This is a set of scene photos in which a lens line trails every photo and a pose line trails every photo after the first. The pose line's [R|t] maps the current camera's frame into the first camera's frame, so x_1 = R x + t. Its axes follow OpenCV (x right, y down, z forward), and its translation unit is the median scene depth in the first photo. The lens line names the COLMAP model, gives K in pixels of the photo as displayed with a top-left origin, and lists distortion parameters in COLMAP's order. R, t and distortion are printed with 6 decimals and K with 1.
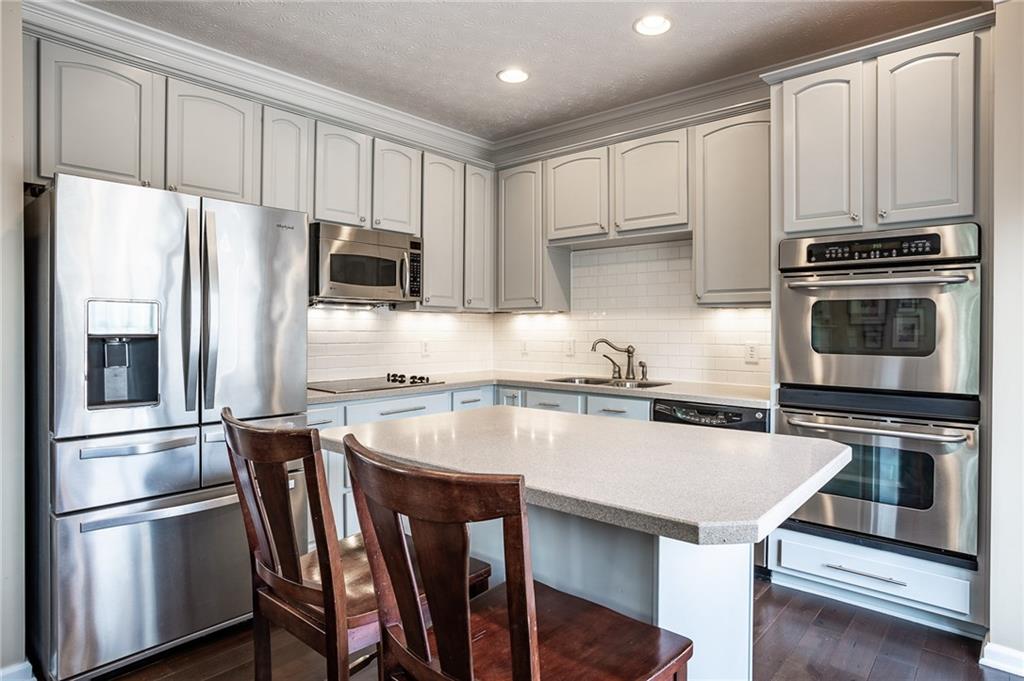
lens RADIAL K [[582.7, 0, 514.9], [0, 582.7, 331.9], [0, 0, 1]] dist [-0.029897, 0.001196]
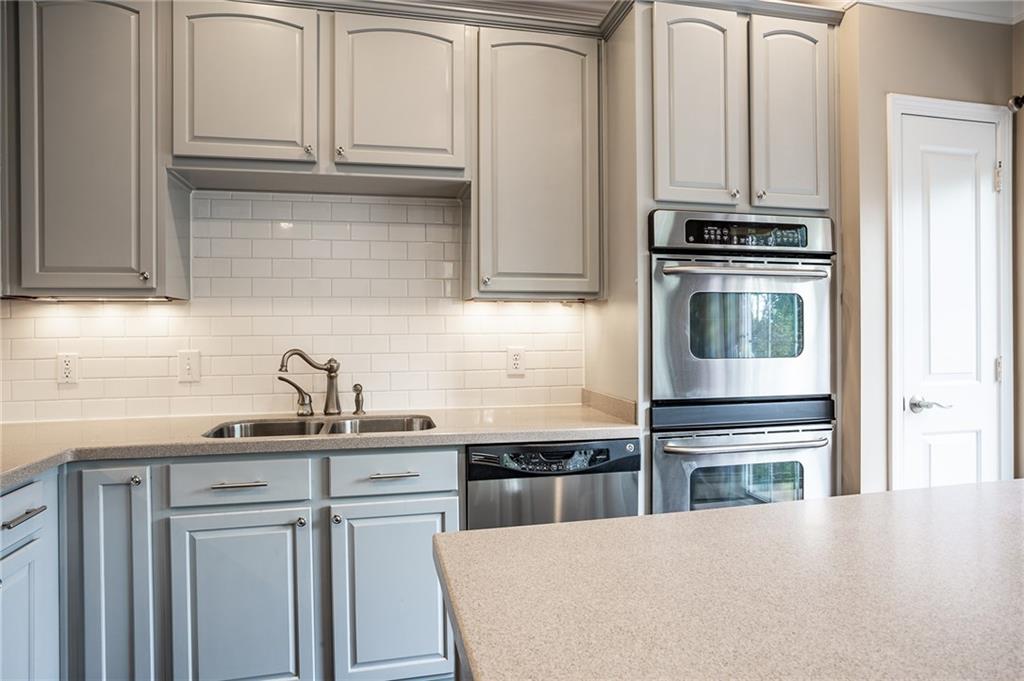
lens RADIAL K [[597.4, 0, 512.0], [0, 597.4, 340.5], [0, 0, 1]] dist [-0.050041, 0.000571]
pose [[0.587417, -0.016519, 0.809116, -0.218581], [0.012798, 0.999856, 0.011122, -0.000052], [-0.809183, 0.003822, 0.587544, 0.560885]]
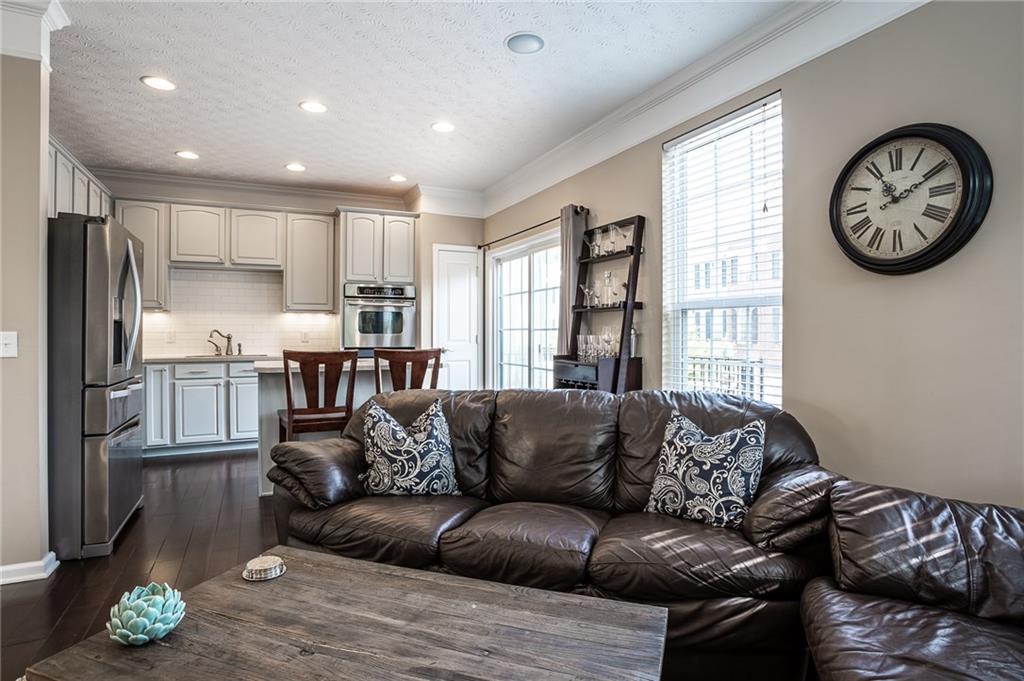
lens RADIAL K [[537.5, 0, 512.0], [0, 537.5, 340.5], [0, 0, 1]] dist [-0.048110, 0.000490]
pose [[0.396873, -0.014330, 0.917762, -0.949419], [0.007018, 0.999896, 0.012578, 0.033129], [-0.917847, 0.001449, 0.396932, -0.328176]]
